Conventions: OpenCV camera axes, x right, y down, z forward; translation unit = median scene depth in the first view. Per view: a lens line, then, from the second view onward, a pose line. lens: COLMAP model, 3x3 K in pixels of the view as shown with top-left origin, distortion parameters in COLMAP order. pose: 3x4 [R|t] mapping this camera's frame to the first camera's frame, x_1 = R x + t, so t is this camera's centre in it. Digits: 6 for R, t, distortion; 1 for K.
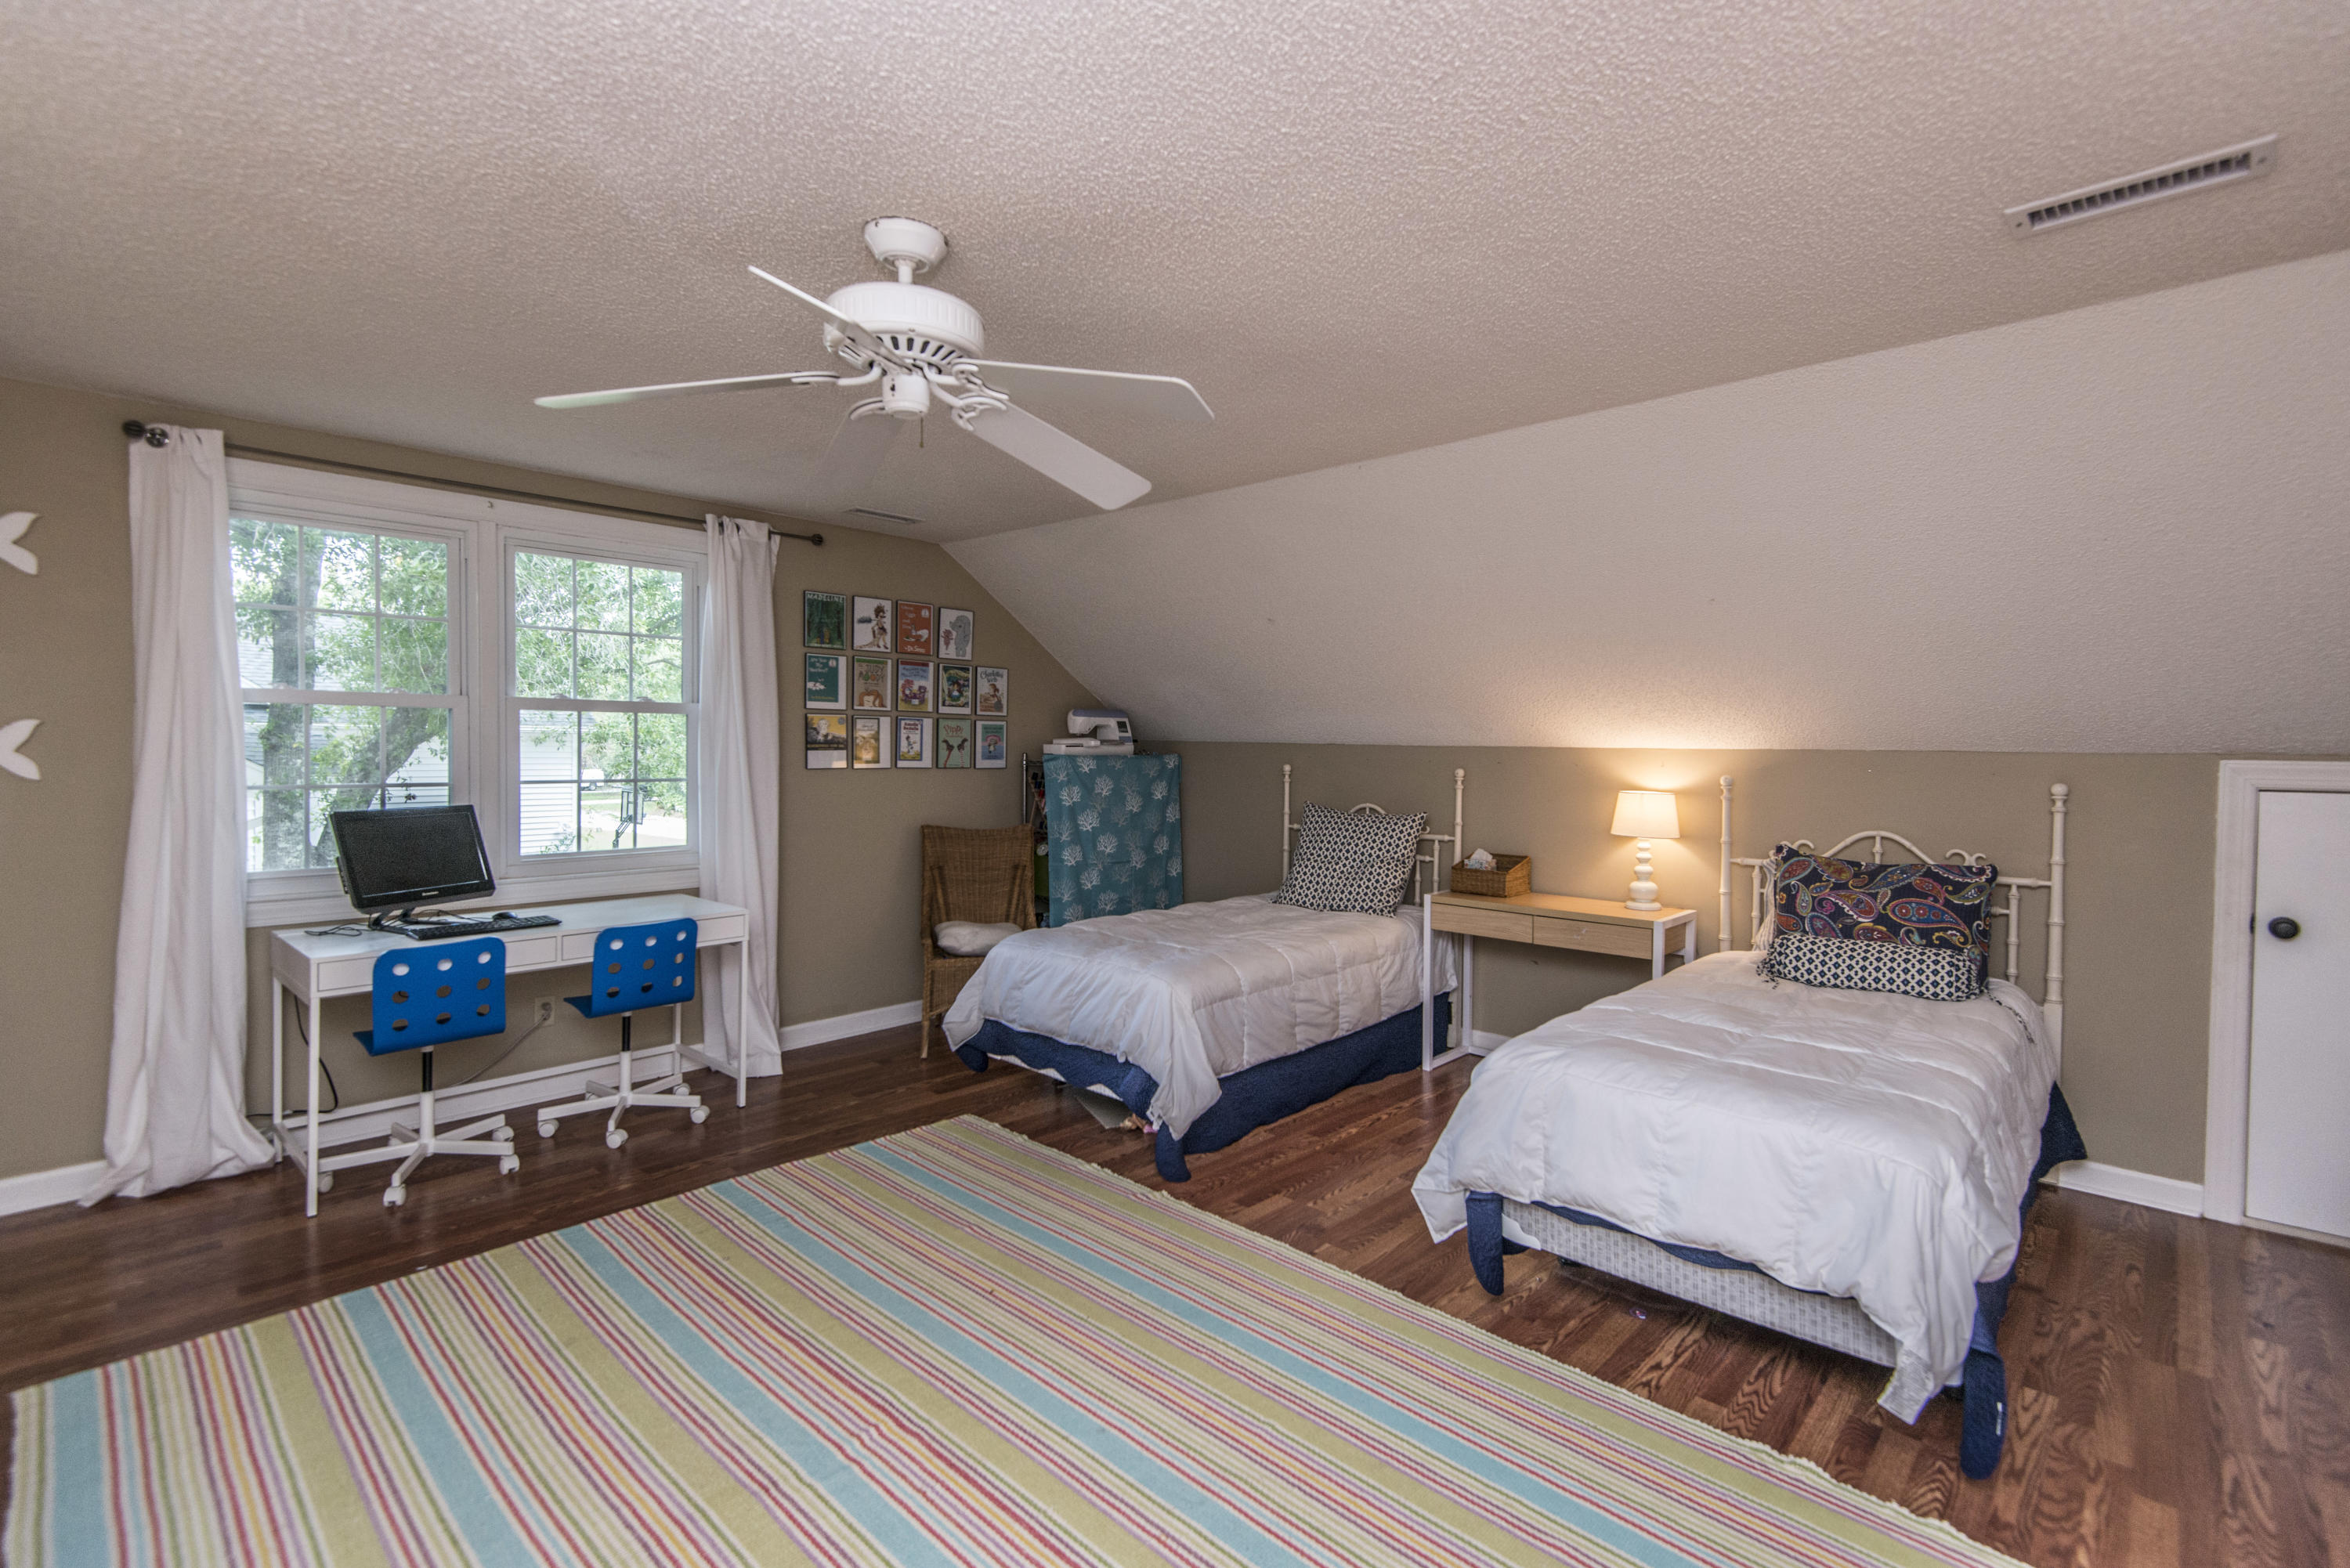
lens RADIAL K [[1056.8, 0, 1188.5], [0, 1056.8, 765.3], [0, 0, 1]] dist [0.003095, -0.013851]
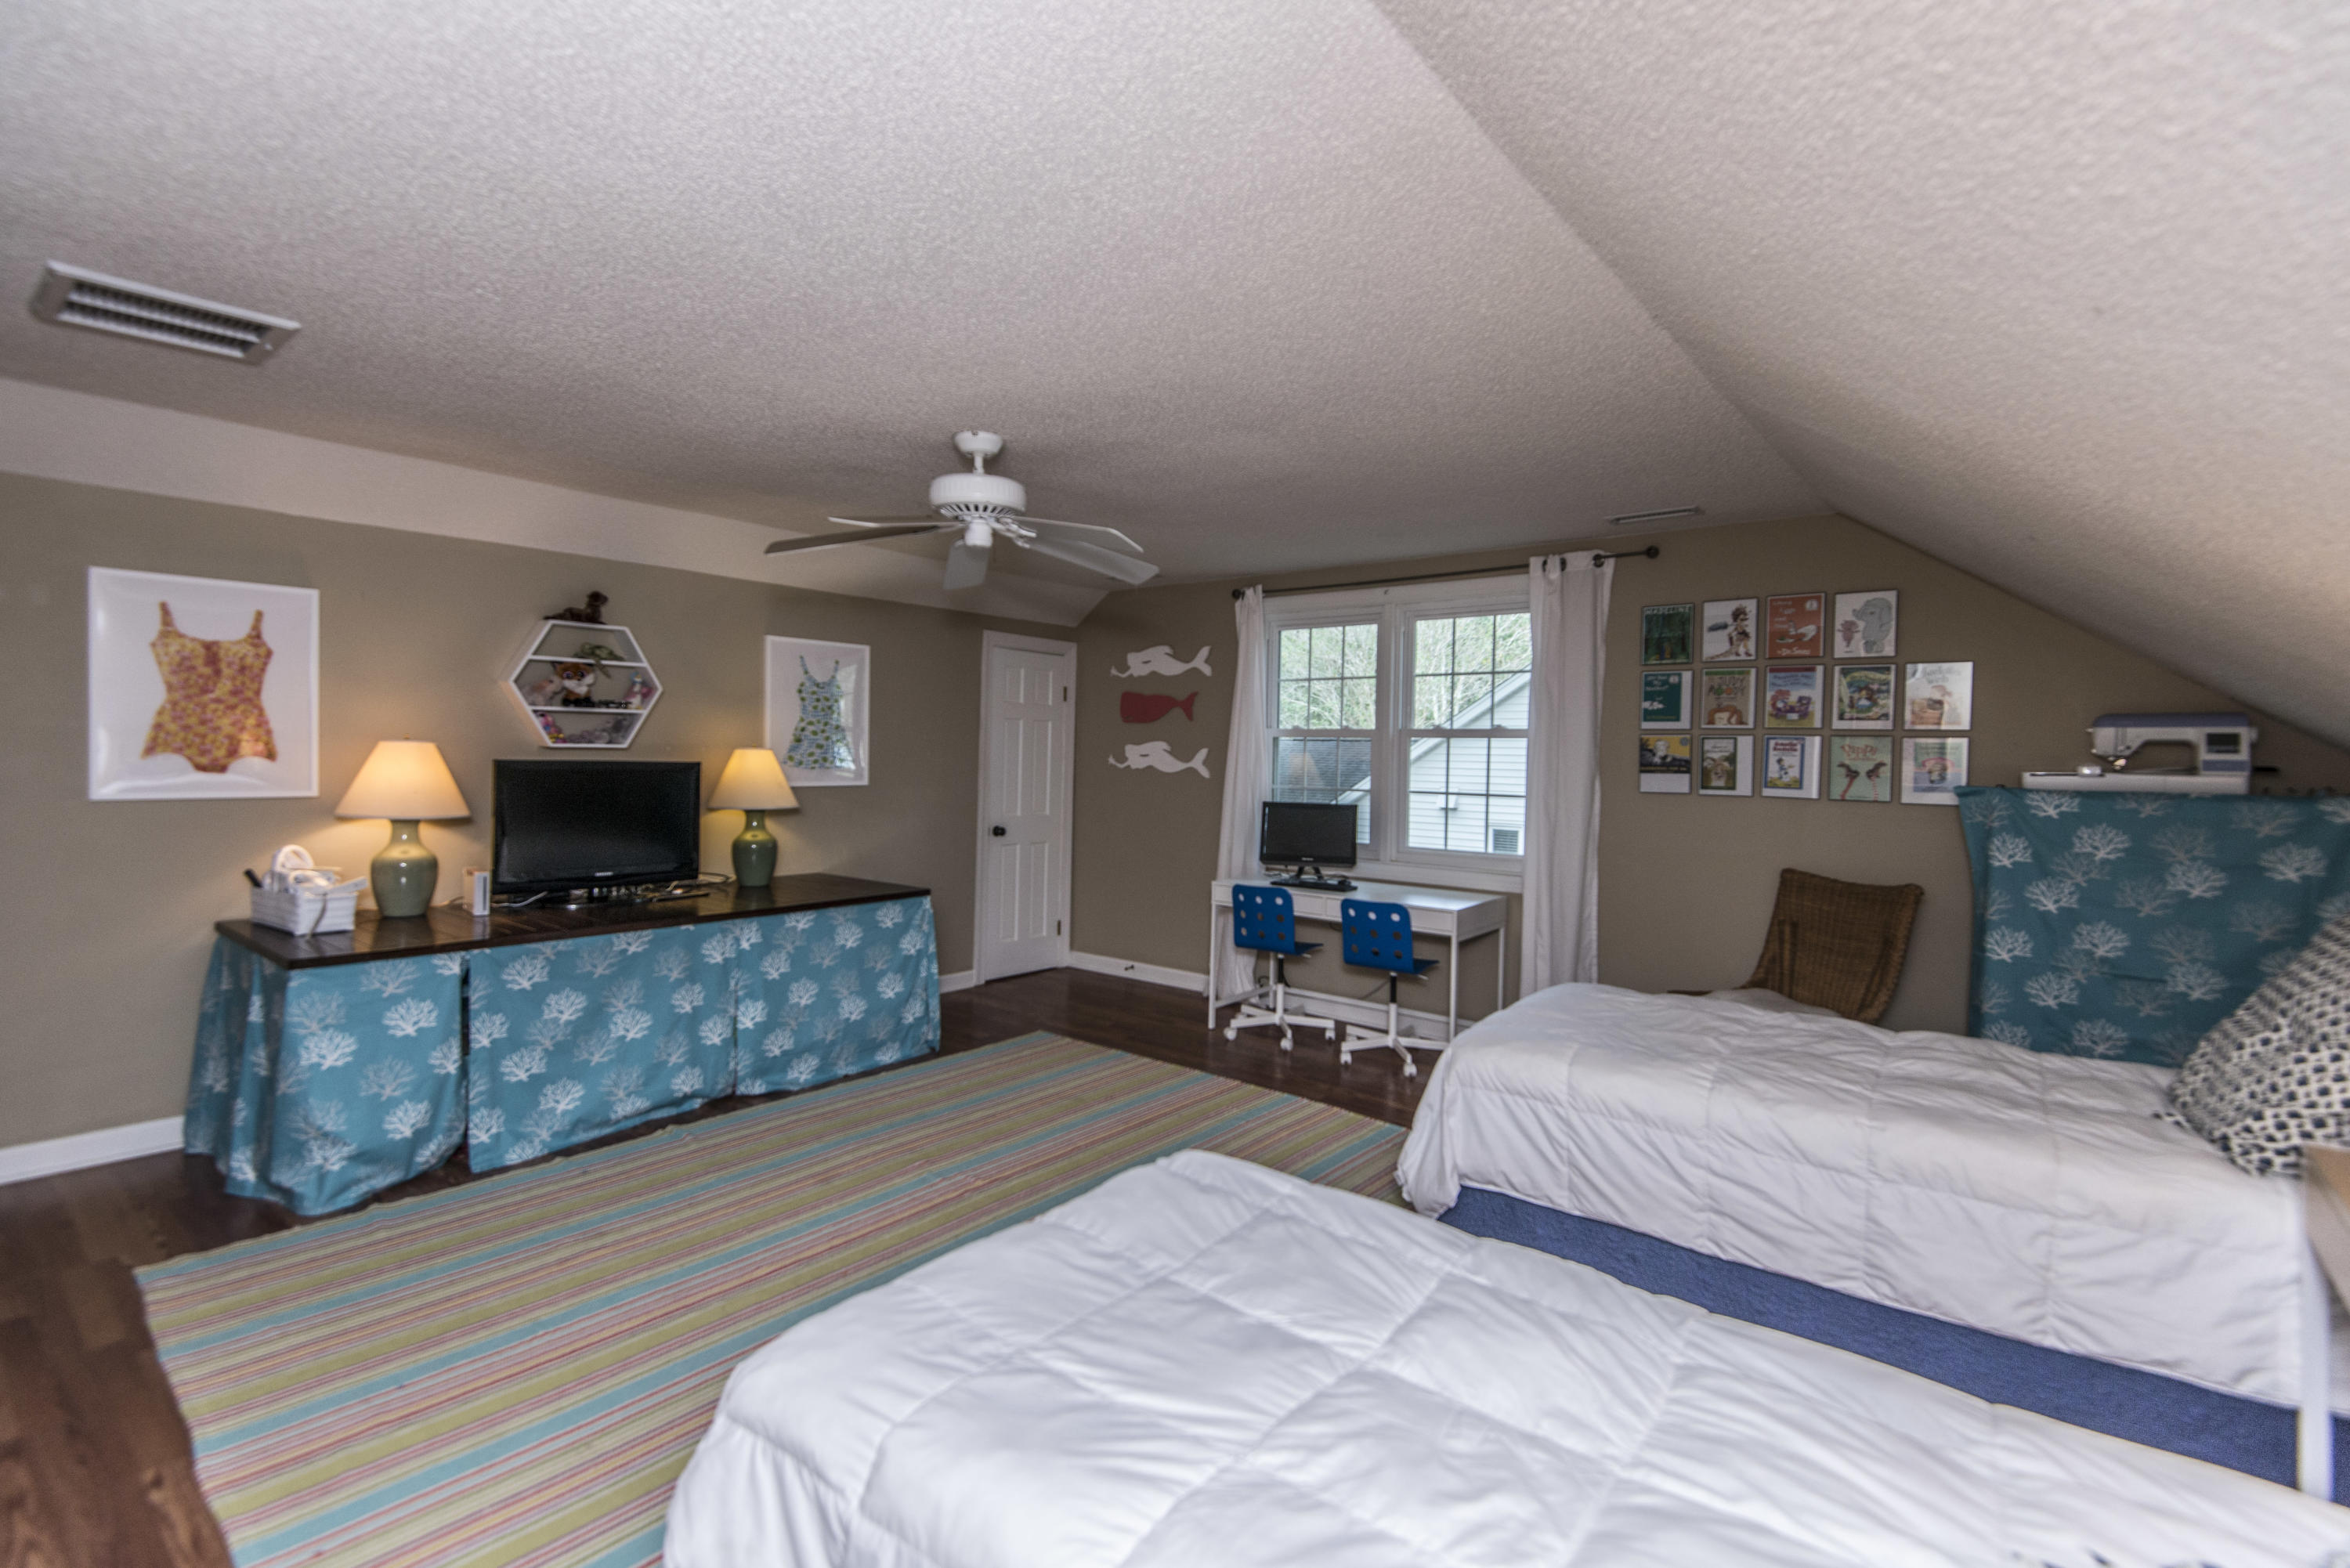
lens RADIAL K [[1056.8, 0, 1188.5], [0, 1056.8, 765.3], [0, 0, 1]] dist [0.003095, -0.013851]
pose [[0.036108, 0.001354, -0.999347, 0.556607], [-0.038203, 0.999270, -0.000026, -0.004952], [0.998617, 0.038179, 0.036133, 0.527278]]
